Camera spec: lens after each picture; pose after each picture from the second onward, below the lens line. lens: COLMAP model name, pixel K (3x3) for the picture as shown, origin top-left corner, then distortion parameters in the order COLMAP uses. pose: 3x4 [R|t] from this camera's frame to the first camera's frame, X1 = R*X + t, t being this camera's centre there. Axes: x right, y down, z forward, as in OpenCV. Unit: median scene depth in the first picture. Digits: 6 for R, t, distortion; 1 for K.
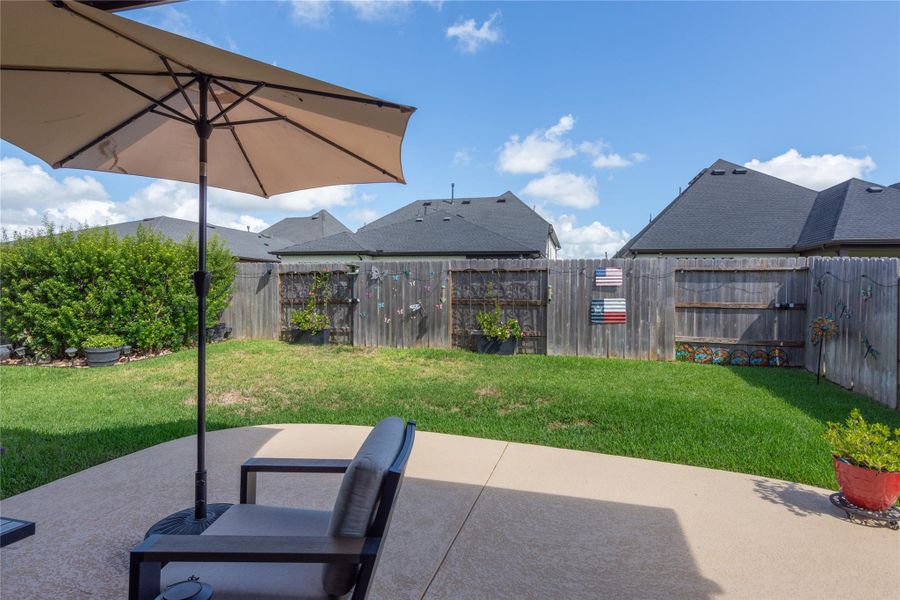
lens RADIAL K [[439.4, 0, 486.3], [0, 439.4, 293.9], [0, 0, 1]] dist [-0.003931, -0.000110]
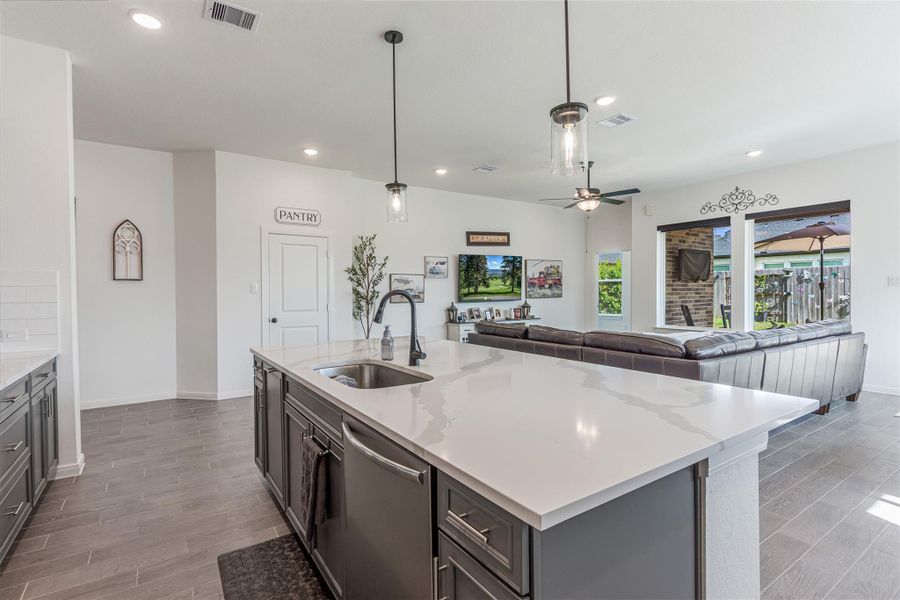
lens RADIAL K [[439.4, 0, 436.5], [0, 439.4, 294.6], [0, 0, 1]] dist [-0.003931, -0.000110]
pose [[0.741055, -0.014122, -0.671295, -0.185268], [0.015578, 0.999871, -0.003837, 0.005763], [0.671263, -0.007614, 0.741180, -0.957887]]
